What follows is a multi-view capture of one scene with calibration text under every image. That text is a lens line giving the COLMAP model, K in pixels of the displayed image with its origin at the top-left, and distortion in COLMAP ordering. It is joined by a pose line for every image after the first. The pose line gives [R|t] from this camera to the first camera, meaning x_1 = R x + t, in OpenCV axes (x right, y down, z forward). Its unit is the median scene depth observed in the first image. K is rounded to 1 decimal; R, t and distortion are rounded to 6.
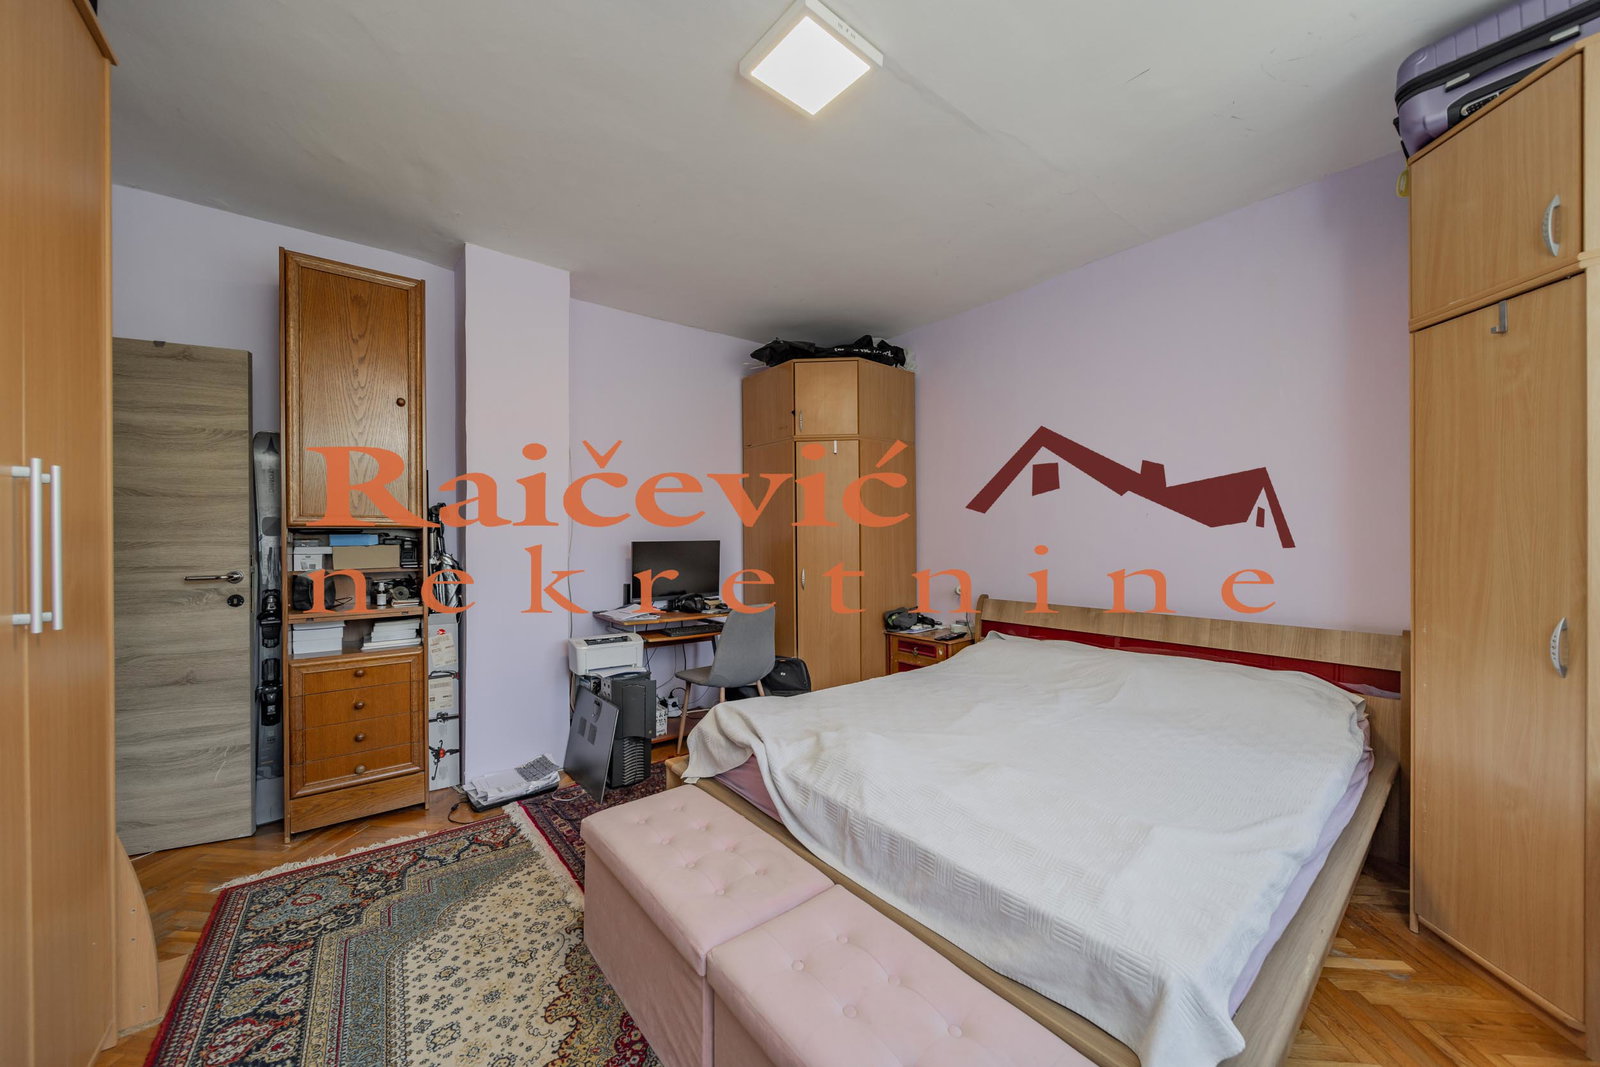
lens RADIAL K [[559.6, 0, 791.9], [0, 559.6, 537.4], [0, 0, 1]] dist [-0.002641, -0.000570]
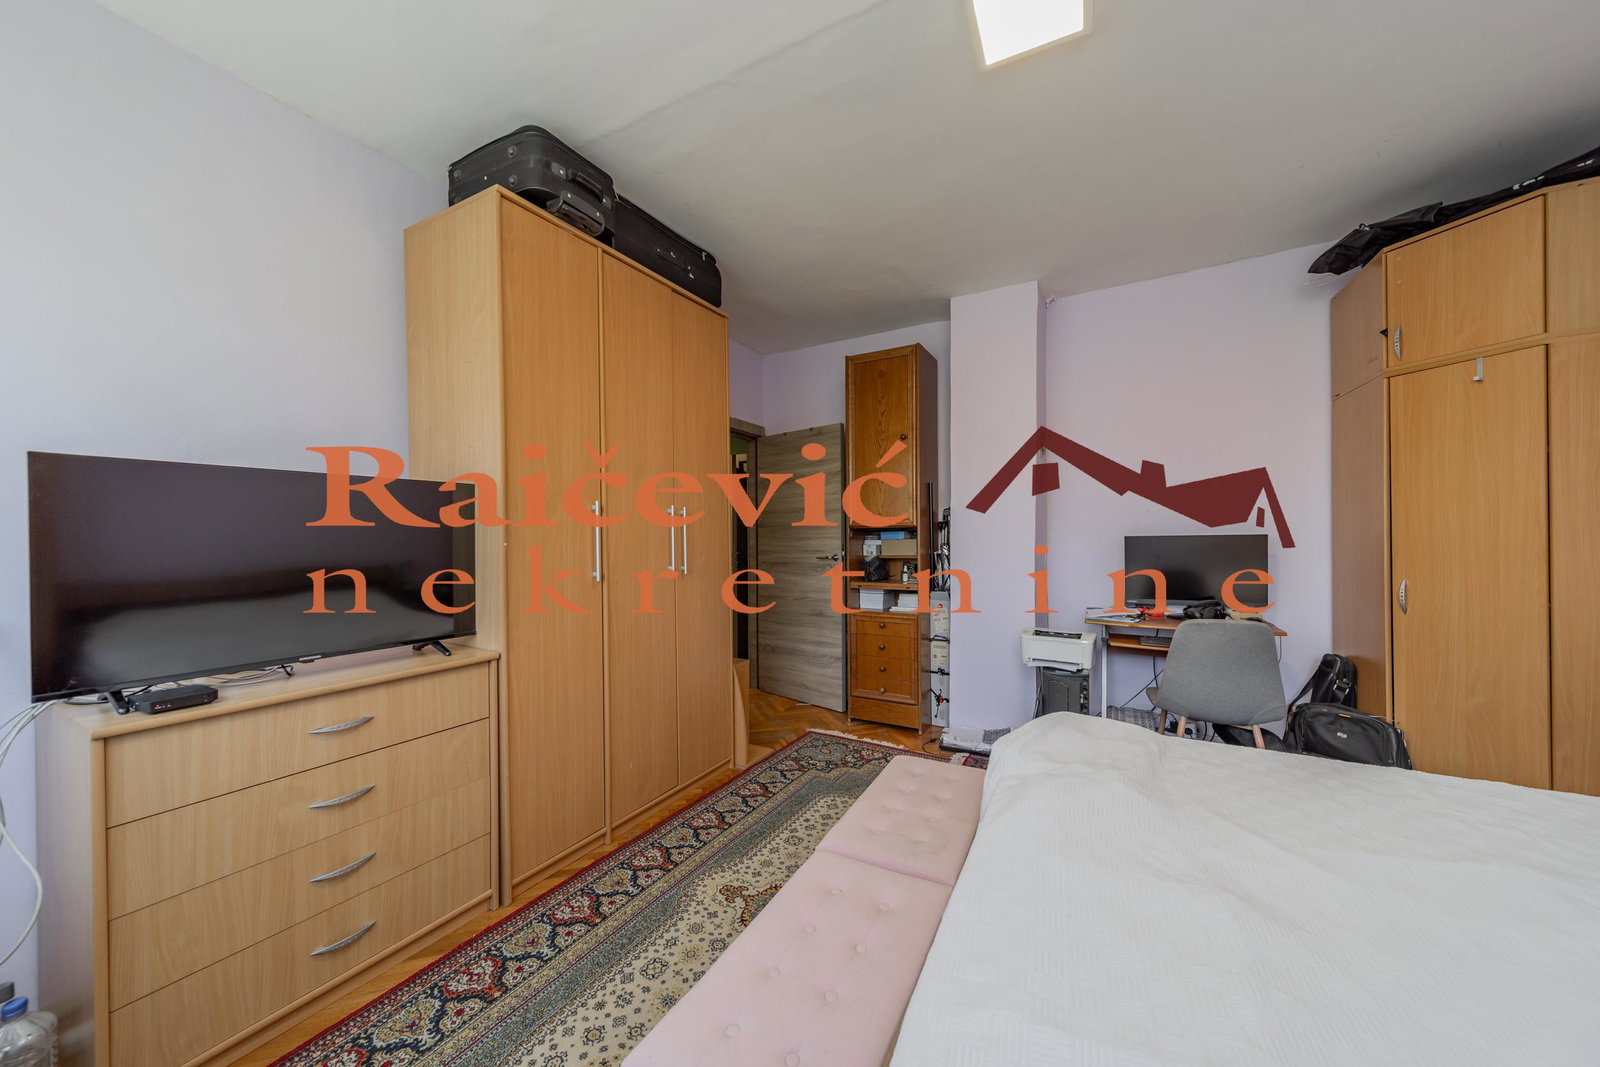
lens RADIAL K [[559.6, 0, 799.4], [0, 559.6, 535.9], [0, 0, 1]] dist [-0.002641, -0.000570]
pose [[0.390483, -0.001810, -0.920608, 0.543018], [0.007629, 0.999970, 0.001270, 0.002859], [0.920578, -0.007519, 0.390485, 0.237045]]
